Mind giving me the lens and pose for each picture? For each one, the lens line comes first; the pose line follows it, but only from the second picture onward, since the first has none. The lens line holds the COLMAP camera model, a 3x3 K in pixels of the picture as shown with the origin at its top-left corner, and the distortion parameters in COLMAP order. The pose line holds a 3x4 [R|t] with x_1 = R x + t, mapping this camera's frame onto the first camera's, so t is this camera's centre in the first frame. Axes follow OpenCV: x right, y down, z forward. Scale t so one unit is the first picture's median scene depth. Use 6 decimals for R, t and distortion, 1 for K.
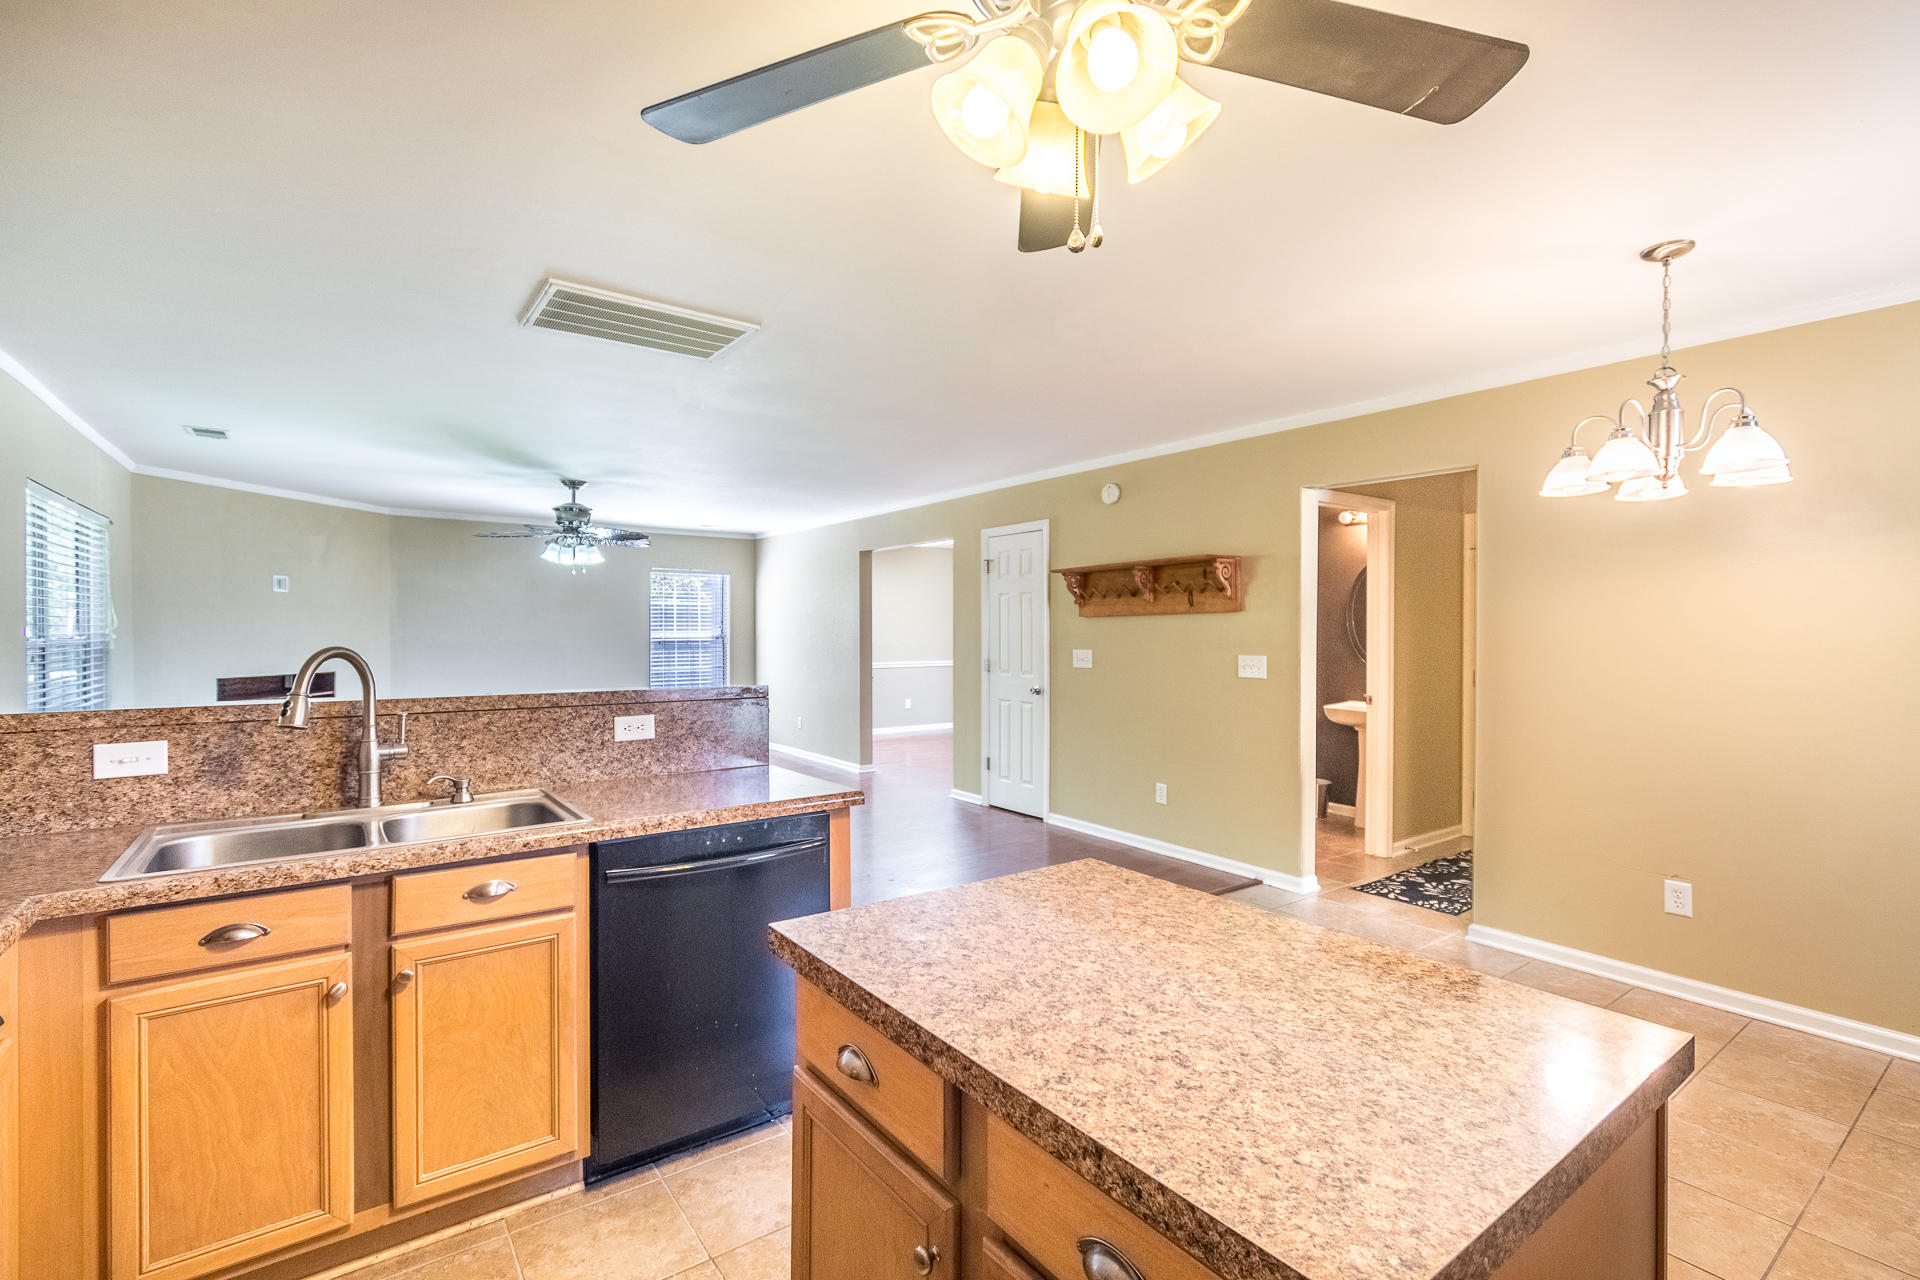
lens RADIAL K [[855.7, 0, 965.0], [0, 855.7, 645.1], [0, 0, 1]] dist [0.005993, 0.000869]
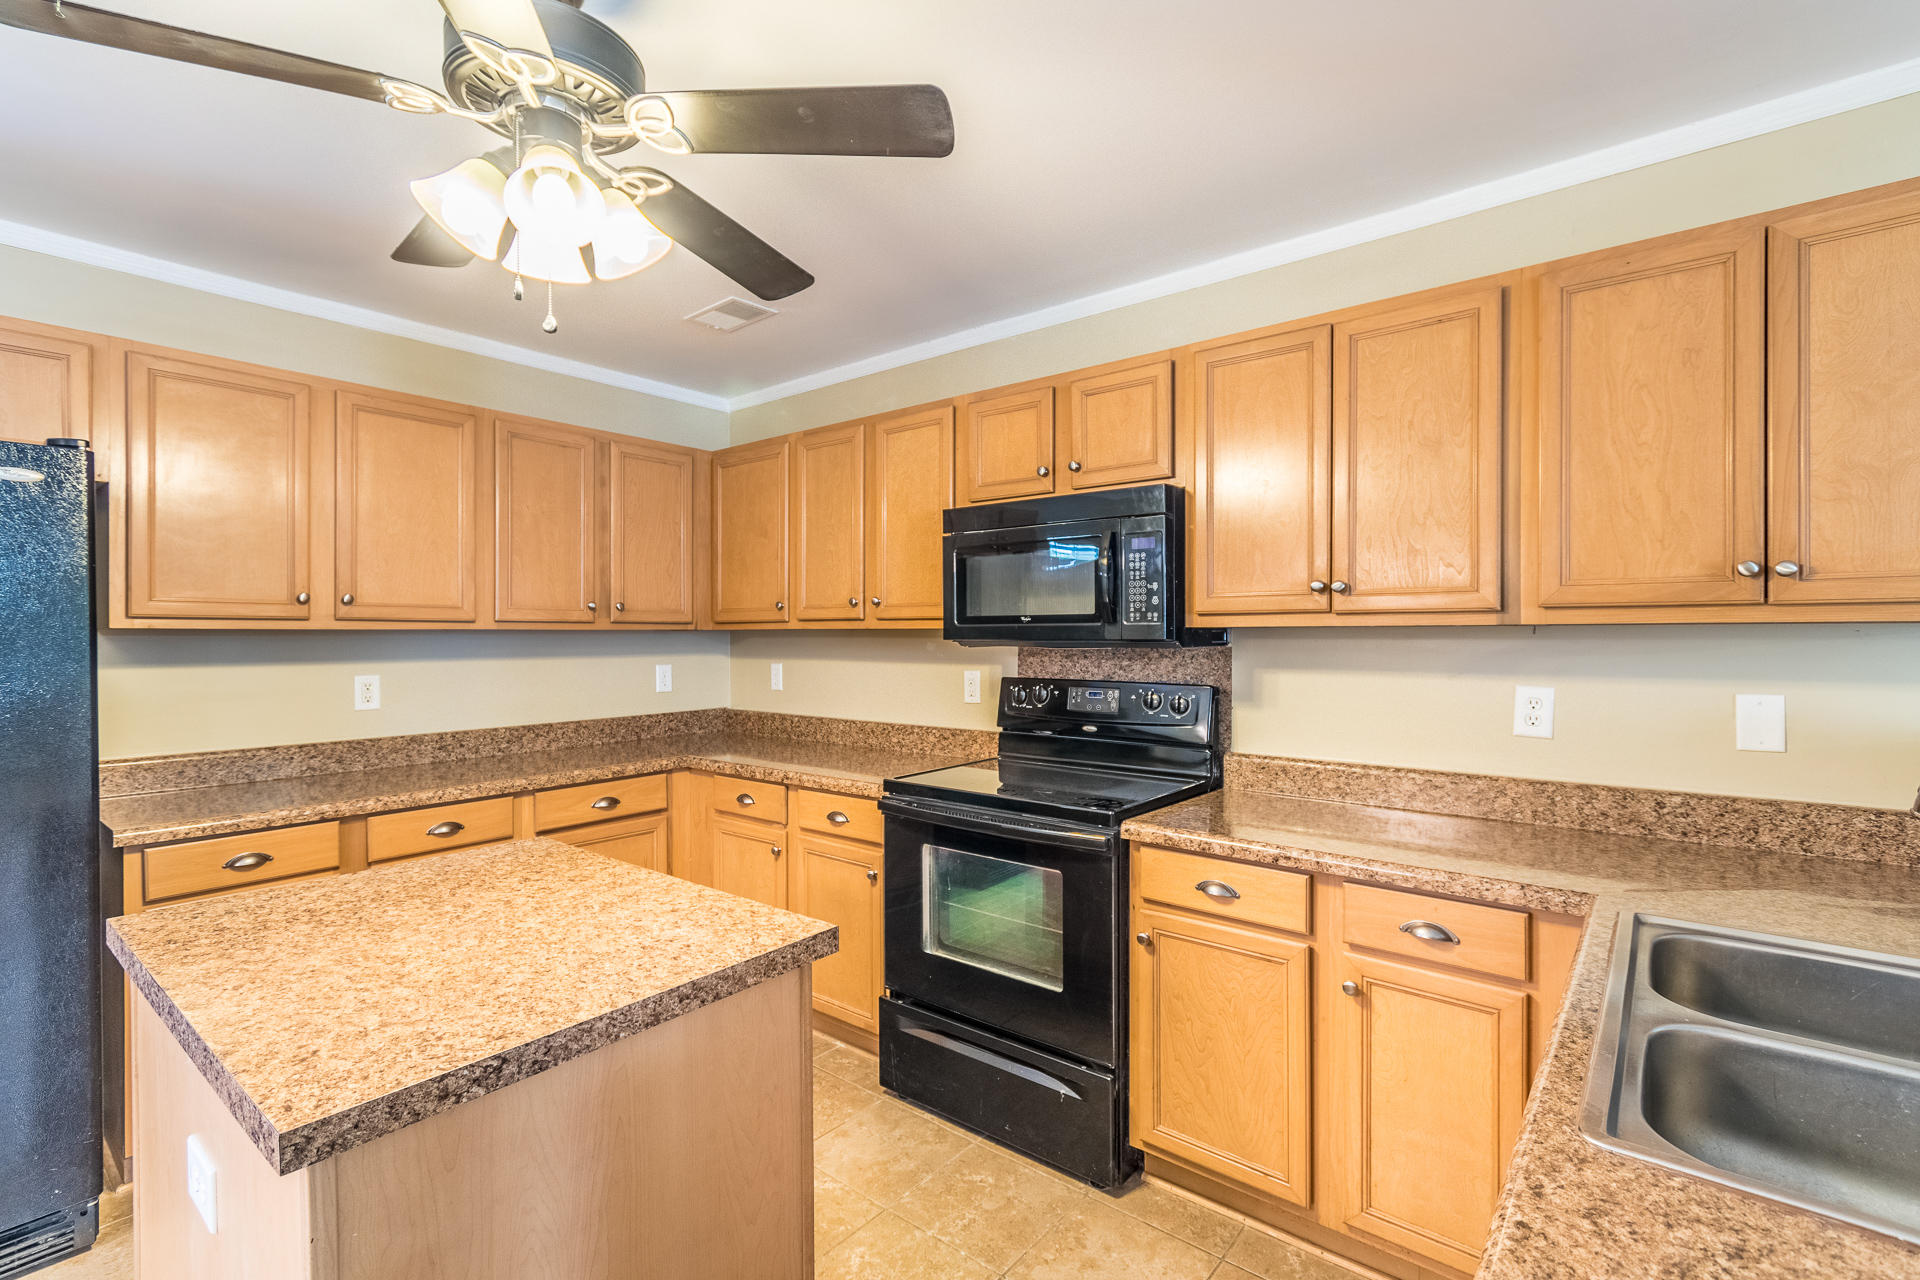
lens RADIAL K [[855.7, 0, 954.3], [0, 855.7, 645.6], [0, 0, 1]] dist [0.005993, 0.000869]
pose [[-0.970381, 0.003401, -0.241556, -0.077123], [-0.003761, 0.999567, 0.029182, -0.019912], [0.241550, 0.029226, -0.969948, 1.280500]]
